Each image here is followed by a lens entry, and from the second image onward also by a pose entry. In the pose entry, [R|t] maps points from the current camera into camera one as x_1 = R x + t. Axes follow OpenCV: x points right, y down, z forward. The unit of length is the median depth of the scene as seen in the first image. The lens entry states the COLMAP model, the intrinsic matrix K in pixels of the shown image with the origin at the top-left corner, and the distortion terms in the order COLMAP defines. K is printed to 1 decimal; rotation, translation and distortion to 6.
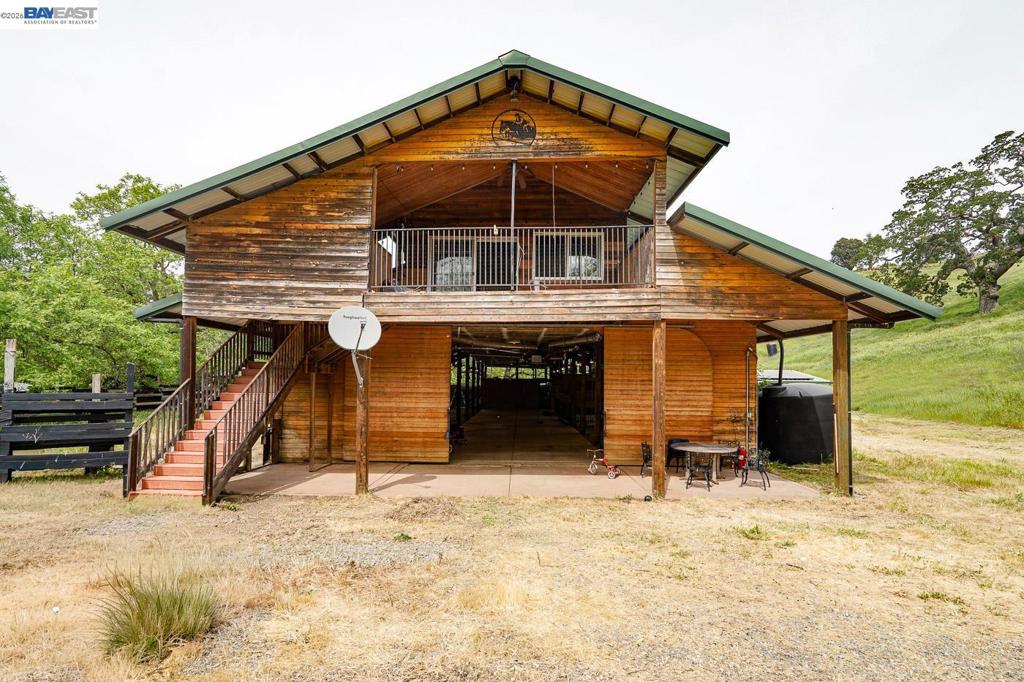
lens RADIAL K [[476.9, 0, 511.9], [0, 476.9, 367.9], [0, 0, 1]] dist [-0.020636, 0.009692]
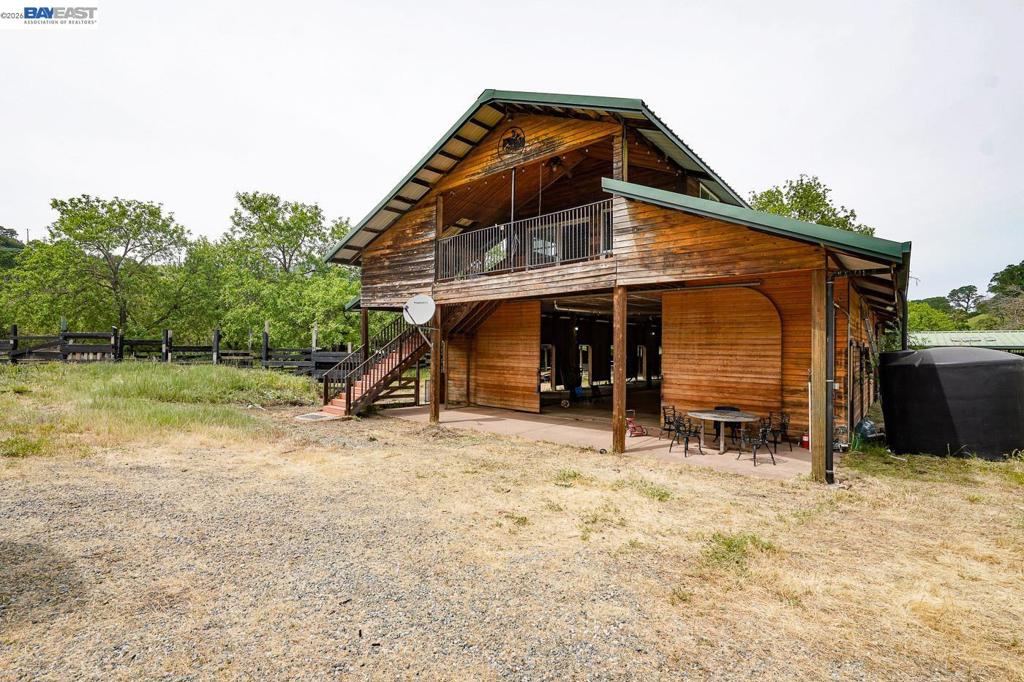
lens RADIAL K [[467.3, 0, 509.2], [0, 467.3, 342.9], [0, 0, 1]] dist [-0.018377, 0.009880]
pose [[0.779048, -0.007599, -0.626918, 0.761420], [0.016816, 0.999820, 0.008777, 0.011569], [0.626739, -0.017379, 0.779036, 0.030804]]
